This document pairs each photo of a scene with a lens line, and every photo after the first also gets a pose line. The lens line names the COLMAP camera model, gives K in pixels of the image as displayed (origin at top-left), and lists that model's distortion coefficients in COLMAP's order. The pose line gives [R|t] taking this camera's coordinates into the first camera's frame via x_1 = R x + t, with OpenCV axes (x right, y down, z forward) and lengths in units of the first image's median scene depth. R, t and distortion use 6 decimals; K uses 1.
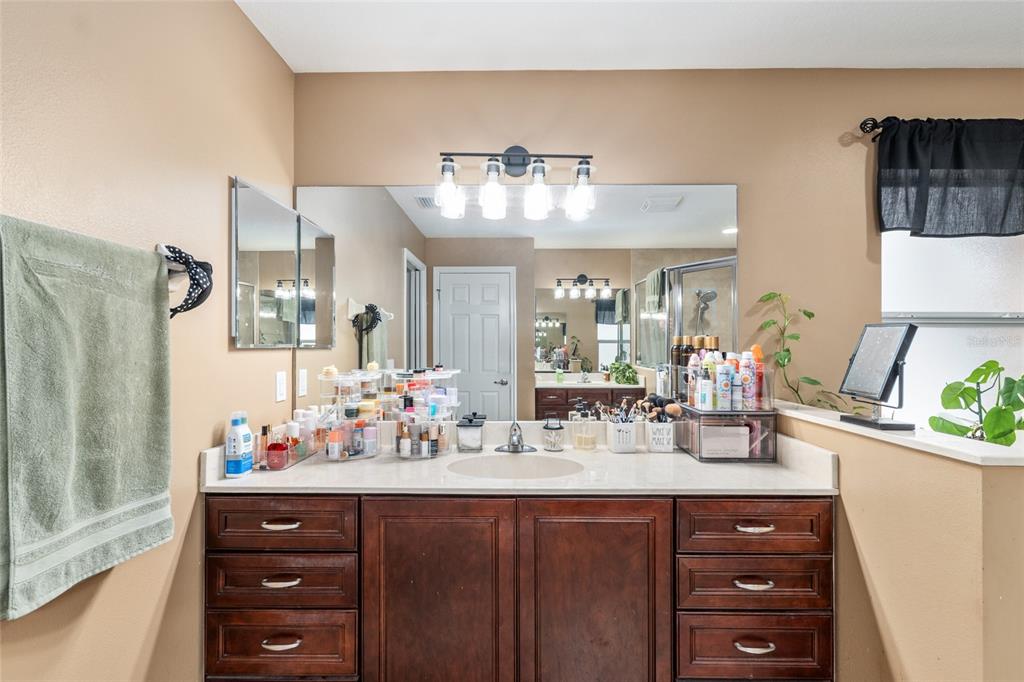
lens RADIAL K [[466.9, 0, 512.0], [0, 466.9, 341.0], [0, 0, 1]] dist [0.000466, -0.000283]
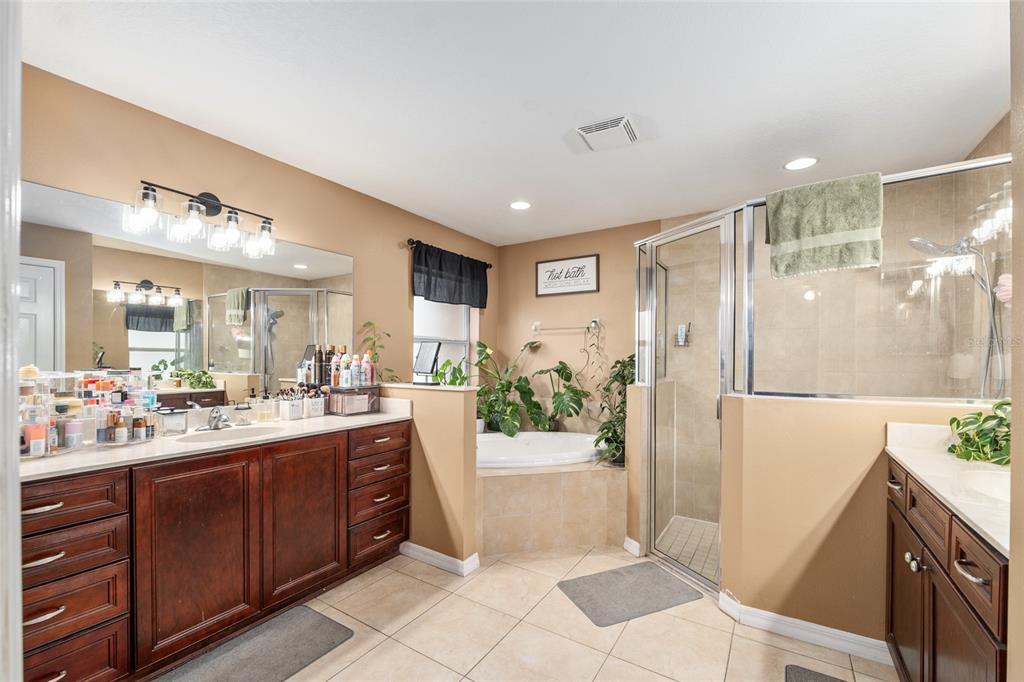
lens RADIAL K [[421.3, 0, 511.1], [0, 421.3, 344.9], [0, 0, 1]] dist [-0.007654, 0.000258]
pose [[0.528345, 0.025212, 0.848655, -0.577028], [-0.009997, 0.999674, -0.023475, 0.019181], [-0.848971, 0.003919, 0.528425, -0.343621]]
